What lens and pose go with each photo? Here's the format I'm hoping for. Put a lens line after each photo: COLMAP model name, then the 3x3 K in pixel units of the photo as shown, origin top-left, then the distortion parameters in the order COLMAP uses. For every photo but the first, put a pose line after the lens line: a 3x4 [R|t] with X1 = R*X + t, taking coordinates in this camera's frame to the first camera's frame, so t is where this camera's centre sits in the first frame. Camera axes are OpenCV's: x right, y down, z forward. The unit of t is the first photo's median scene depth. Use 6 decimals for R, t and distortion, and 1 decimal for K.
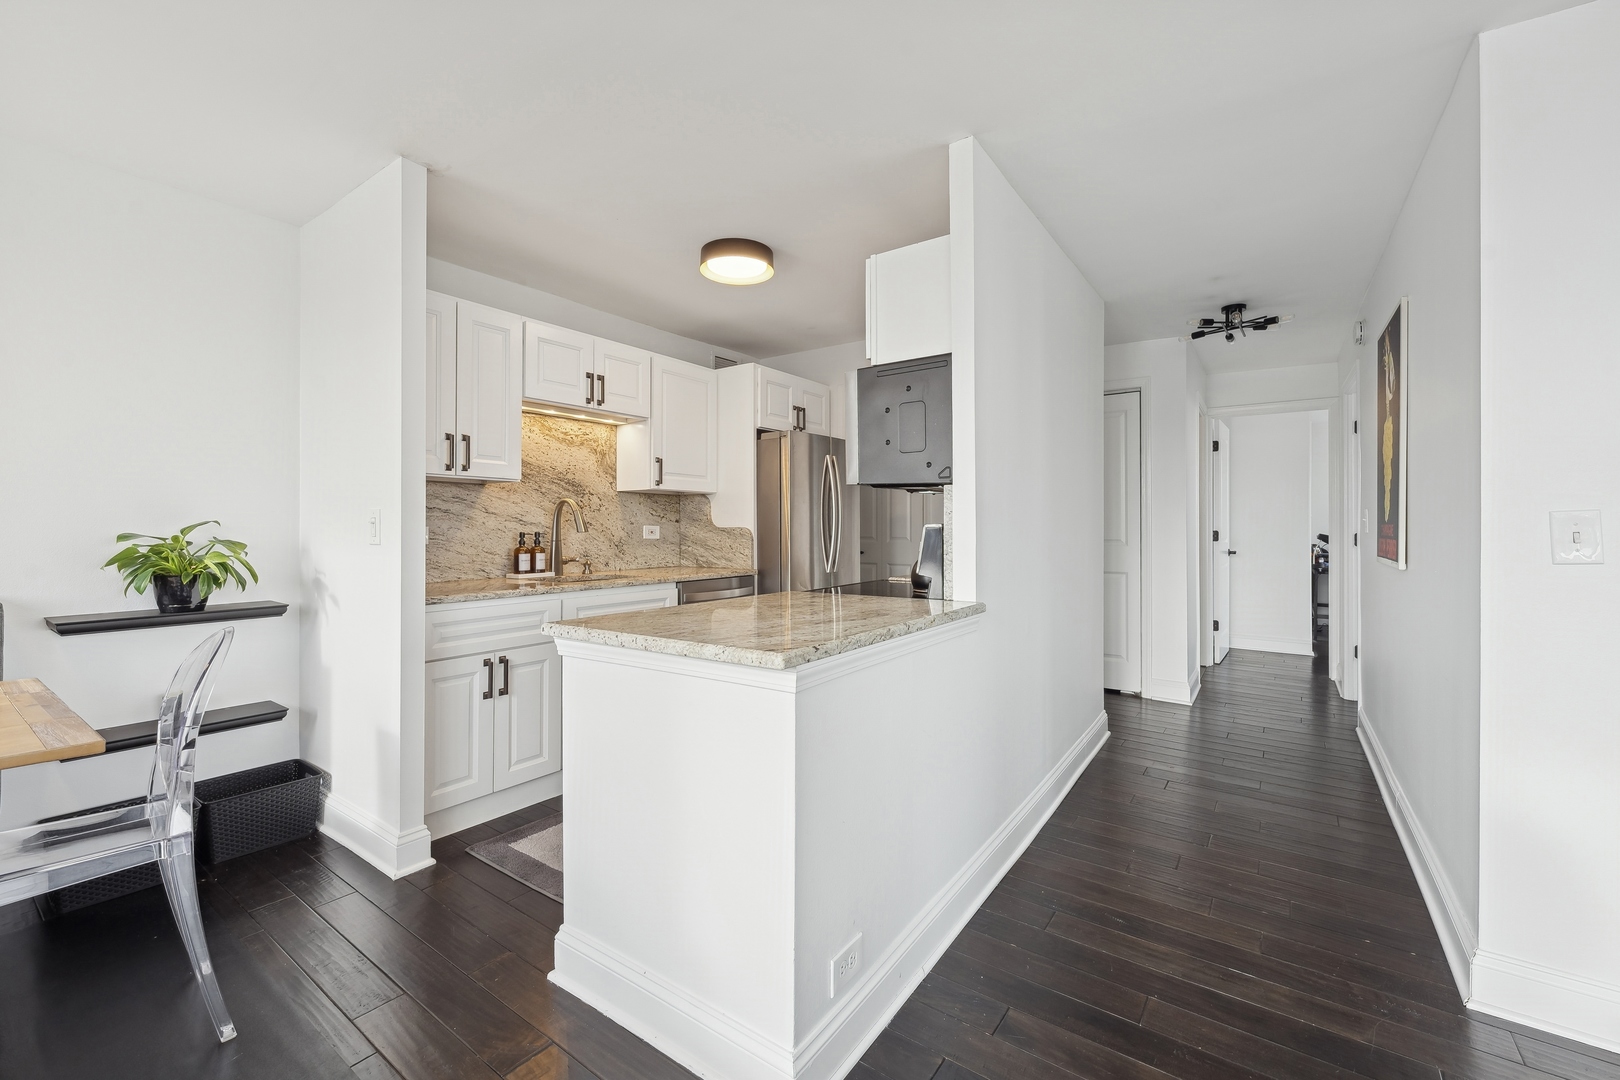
lens RADIAL K [[646.8, 0, 798.9], [0, 646.8, 522.2], [0, 0, 1]] dist [0.000419, -0.000115]
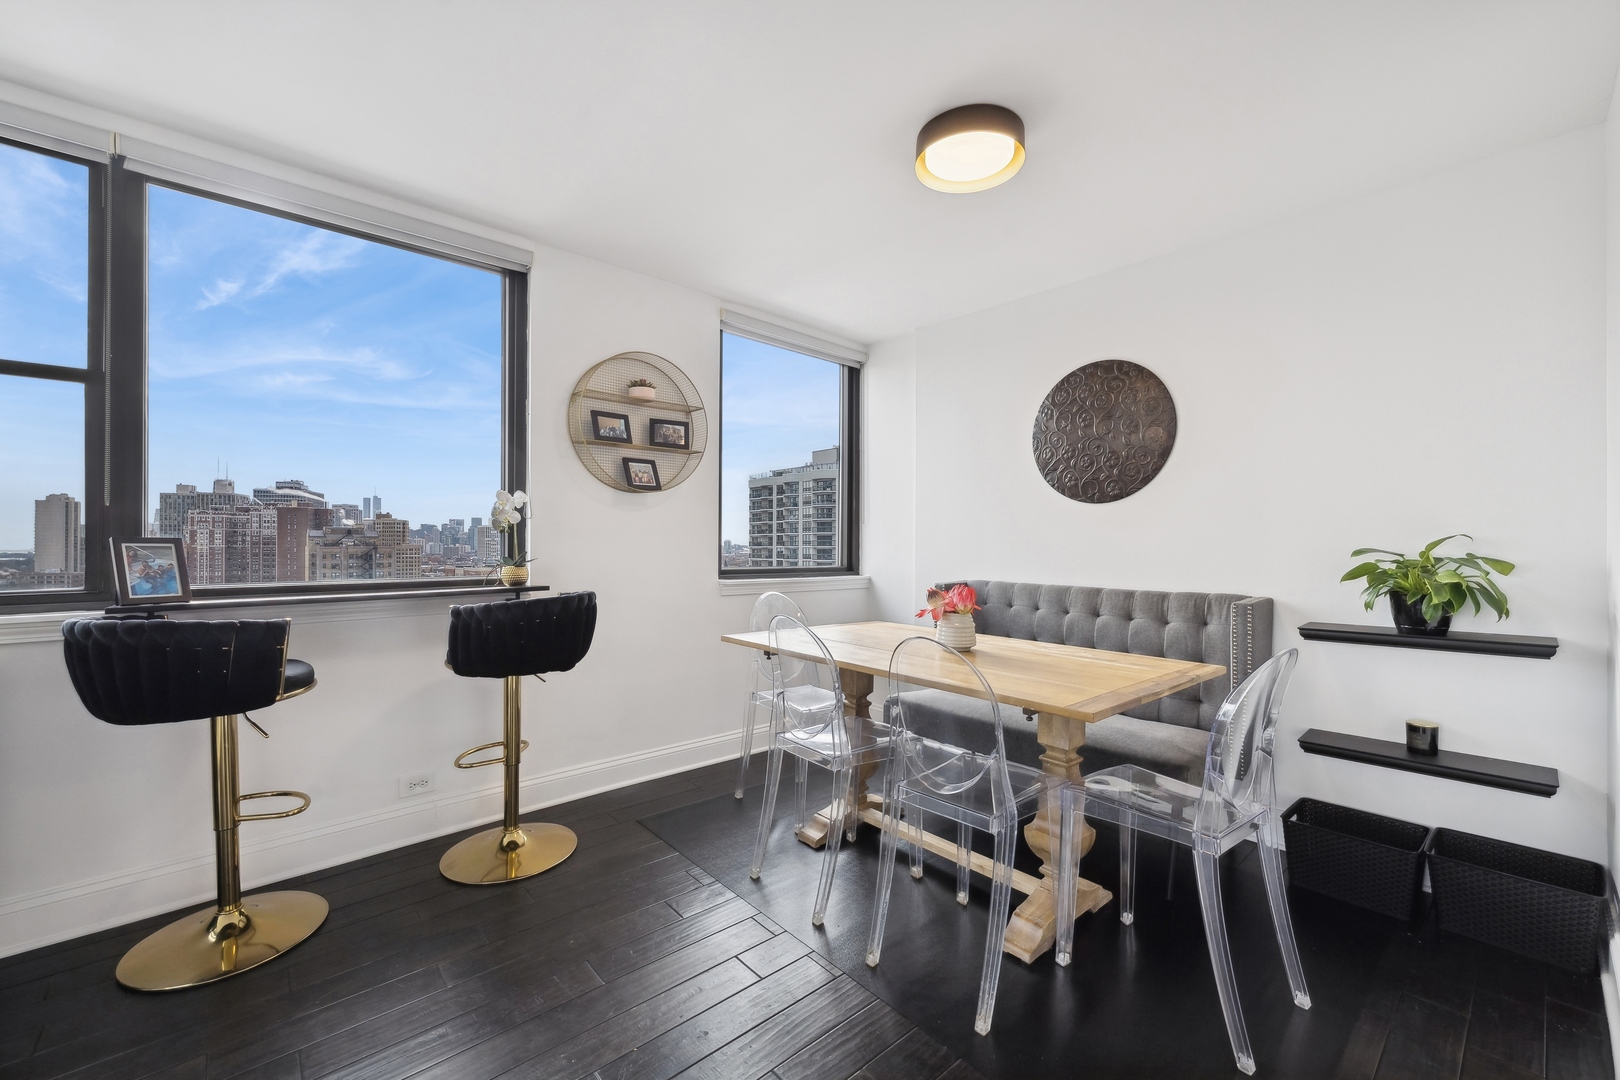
lens RADIAL K [[641.1, 0, 810.0], [0, 641.1, 540.0], [0, 0, 1]] dist [0.000945, 0.000160]
pose [[-0.236760, -0.007436, -0.971540, 0.089390], [0.006565, 0.999936, -0.009253, 0.004889], [0.971546, -0.008569, -0.236696, 0.262457]]
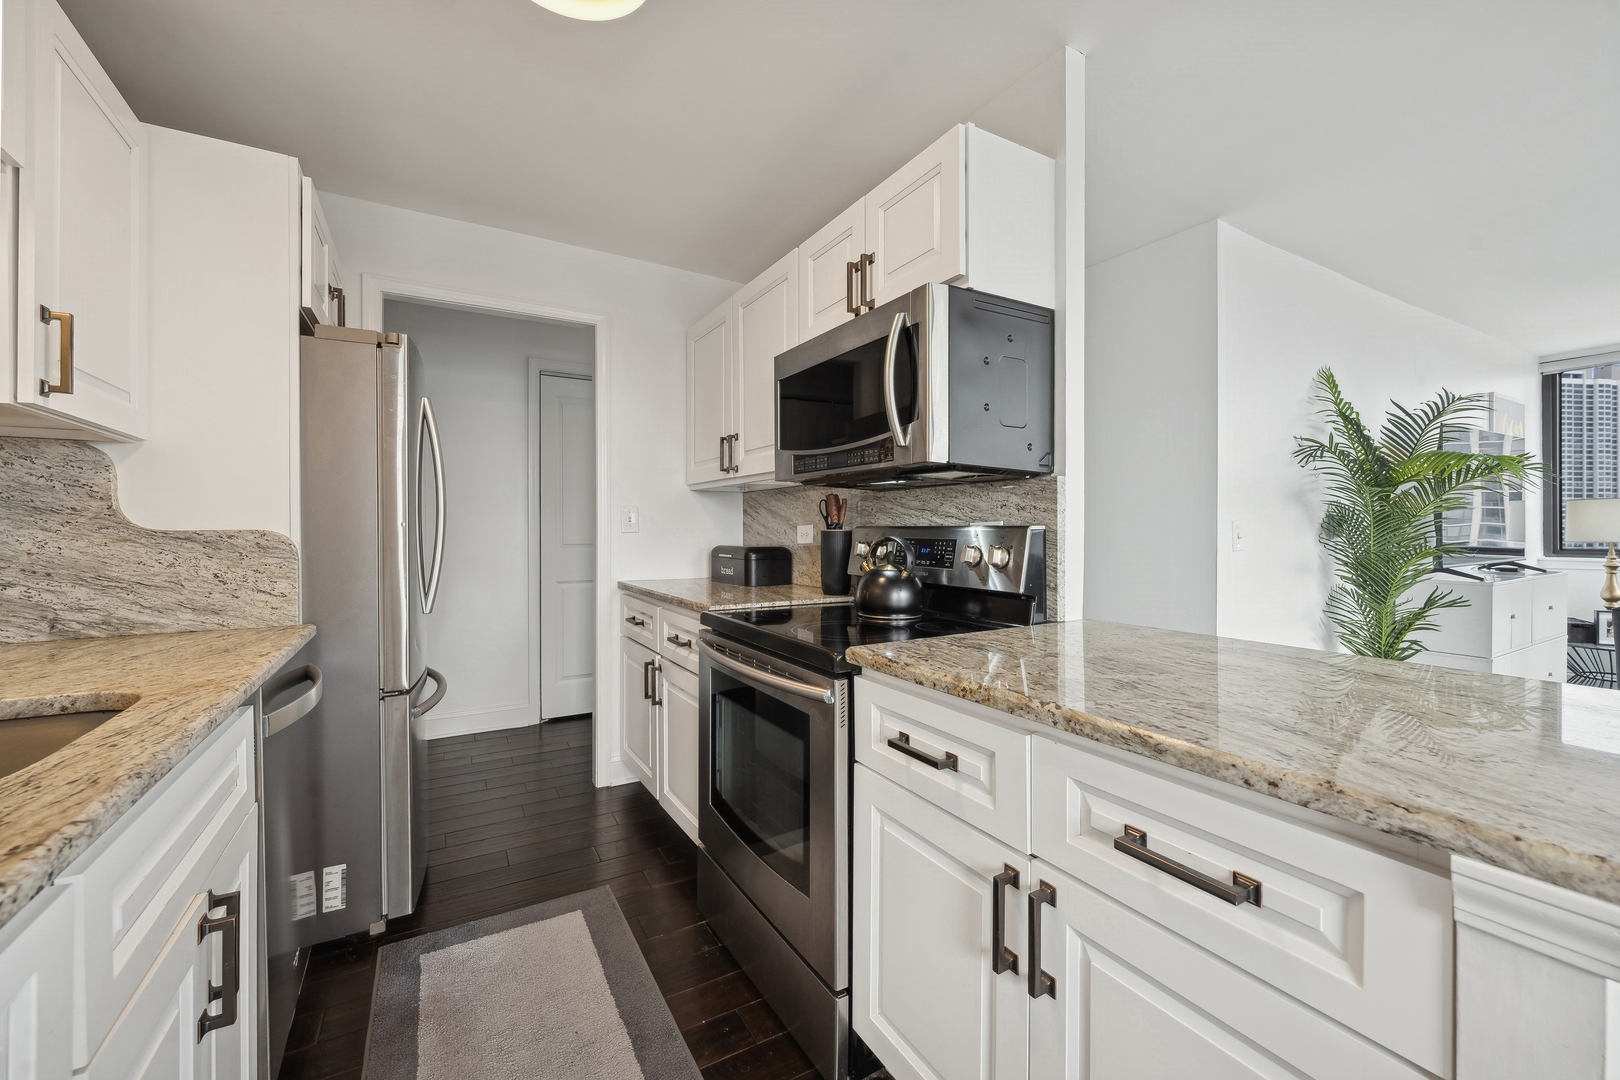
lens RADIAL K [[642.7, 0, 811.9], [0, 642.7, 529.5], [0, 0, 1]] dist [0.000680, -0.000377]
pose [[0.423709, 0.001301, 0.905797, -0.390920], [-0.006820, 0.999975, 0.001754, 0.005252], [-0.905773, -0.006921, 0.423708, 0.607958]]
